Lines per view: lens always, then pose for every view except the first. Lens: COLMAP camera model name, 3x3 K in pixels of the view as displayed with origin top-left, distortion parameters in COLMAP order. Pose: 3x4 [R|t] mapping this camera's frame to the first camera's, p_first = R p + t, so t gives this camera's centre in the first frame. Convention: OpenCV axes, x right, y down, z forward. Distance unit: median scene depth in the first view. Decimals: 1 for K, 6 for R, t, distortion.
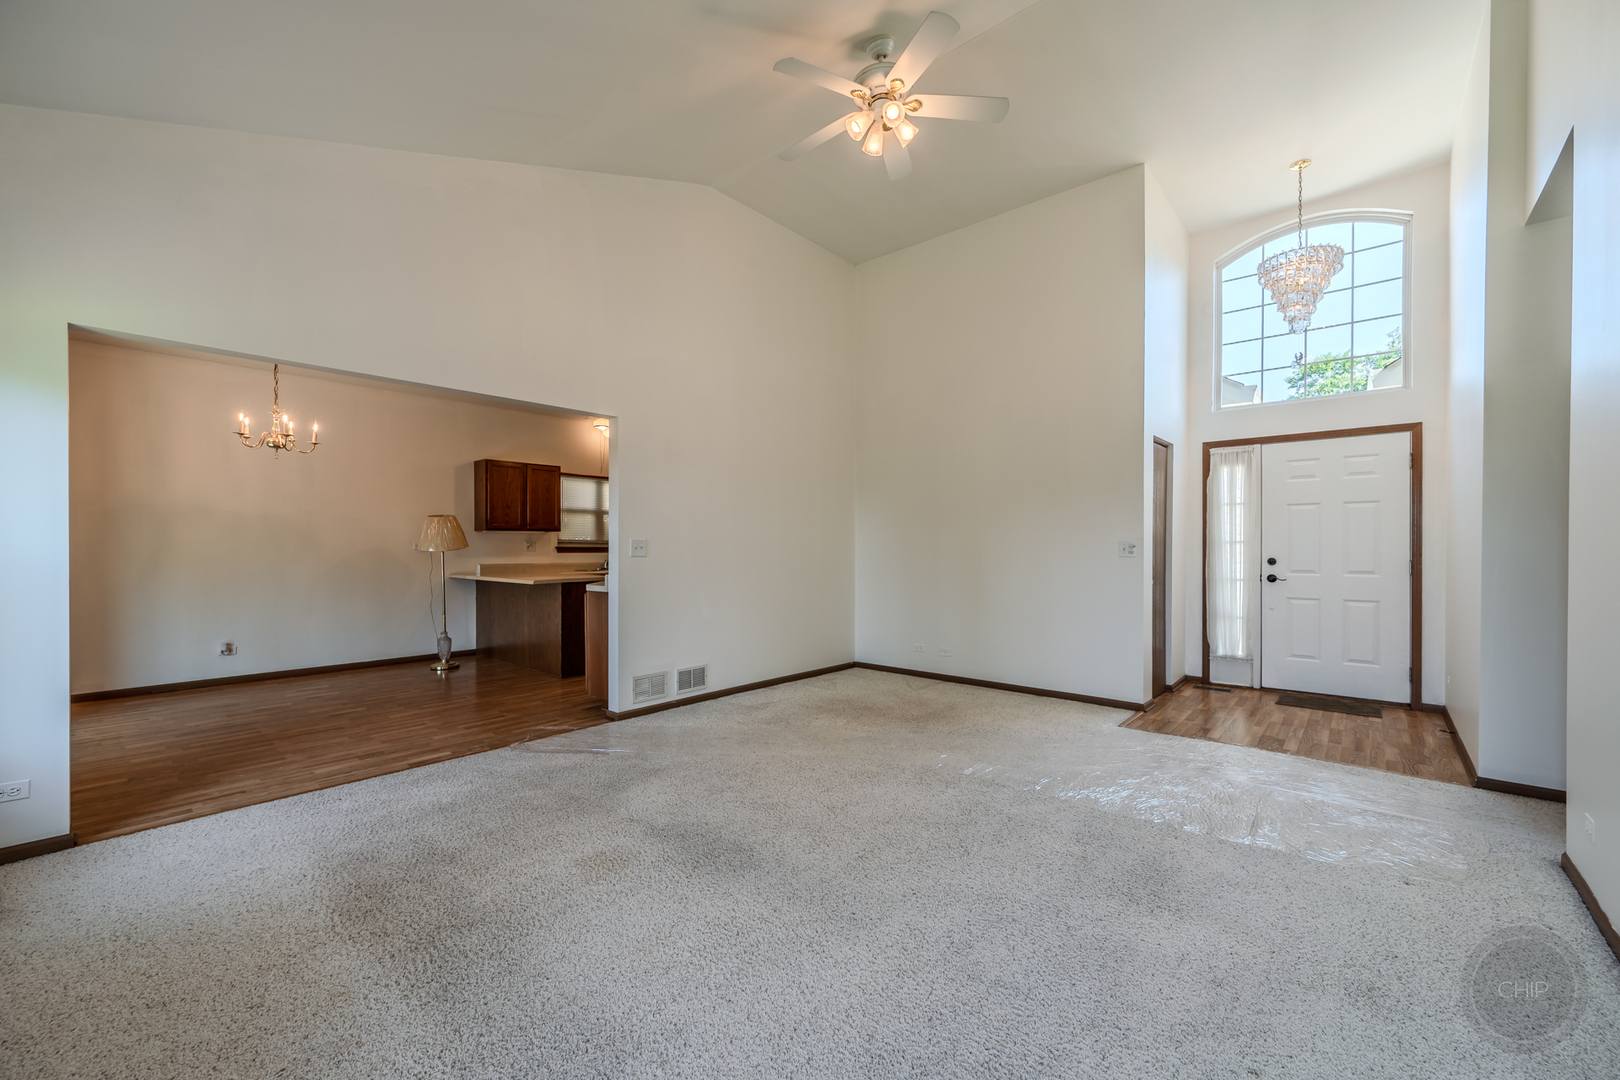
lens RADIAL K [[638.1, 0, 815.8], [0, 638.1, 545.6], [0, 0, 1]] dist [0.000974, -0.000118]
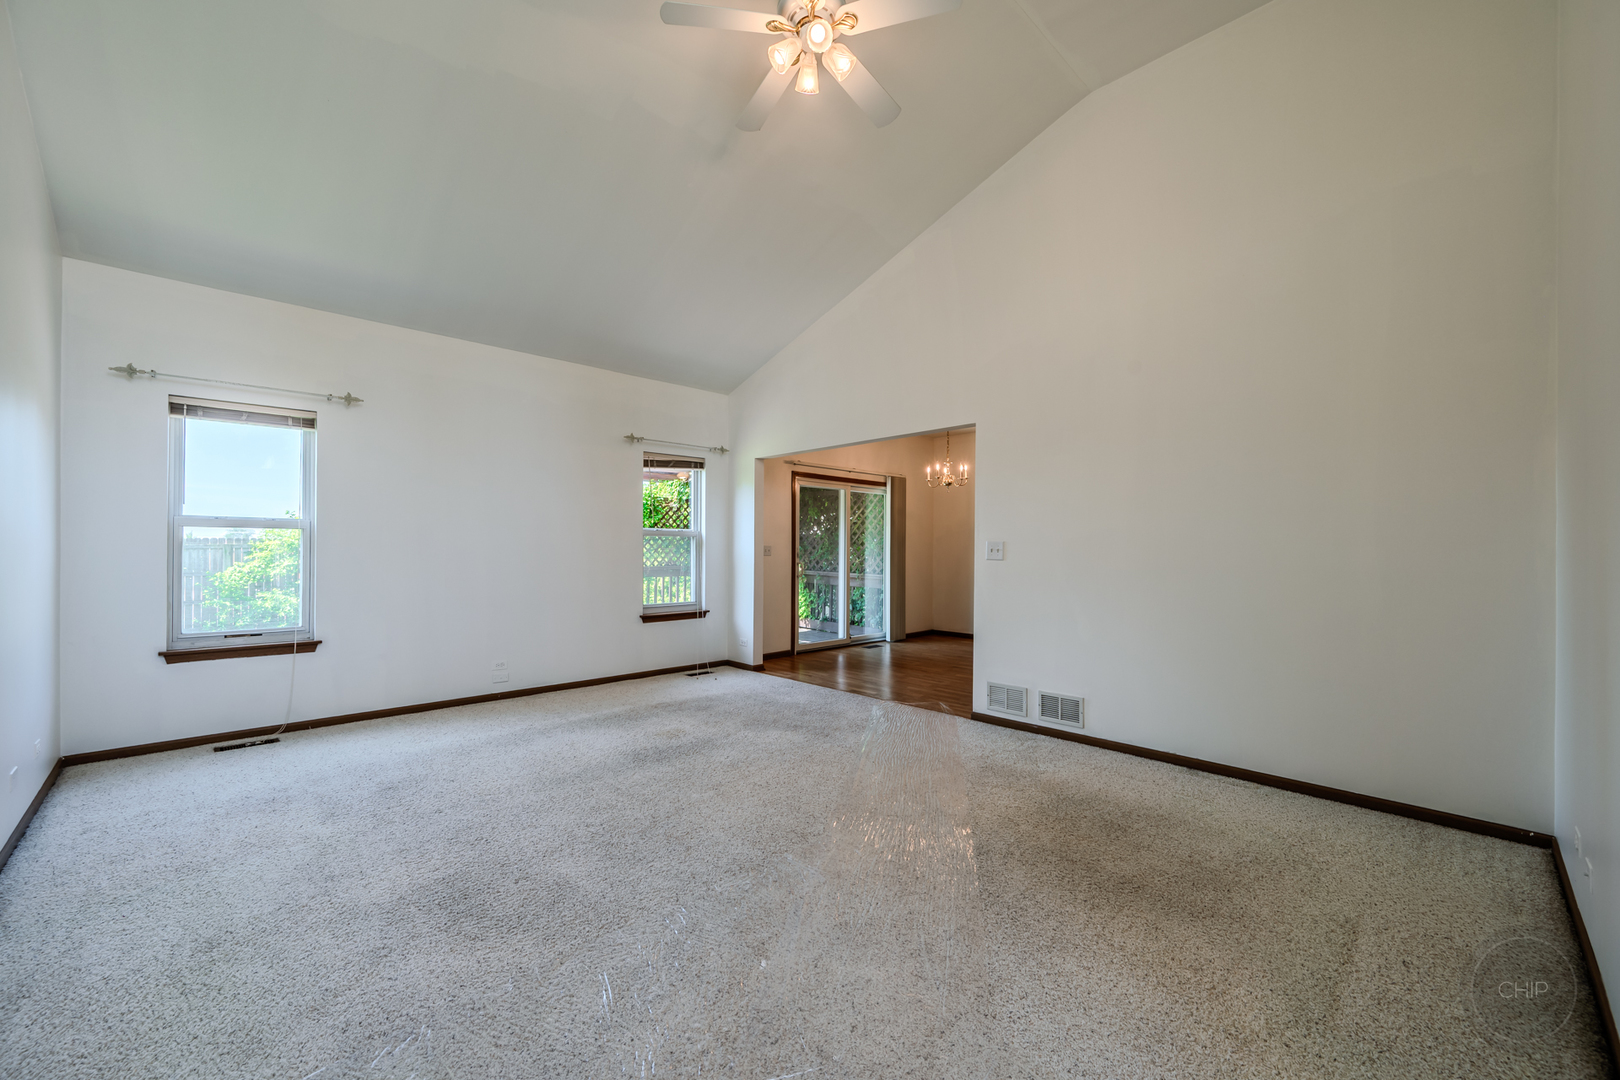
lens RADIAL K [[638.1, 0, 814.4], [0, 638.1, 550.3], [0, 0, 1]] dist [0.000974, -0.000118]
pose [[-0.093918, -0.003171, -0.995575, 0.718397], [0.000797, 0.999994, -0.003260, 0.006492], [0.995580, -0.001099, -0.093915, 0.828232]]
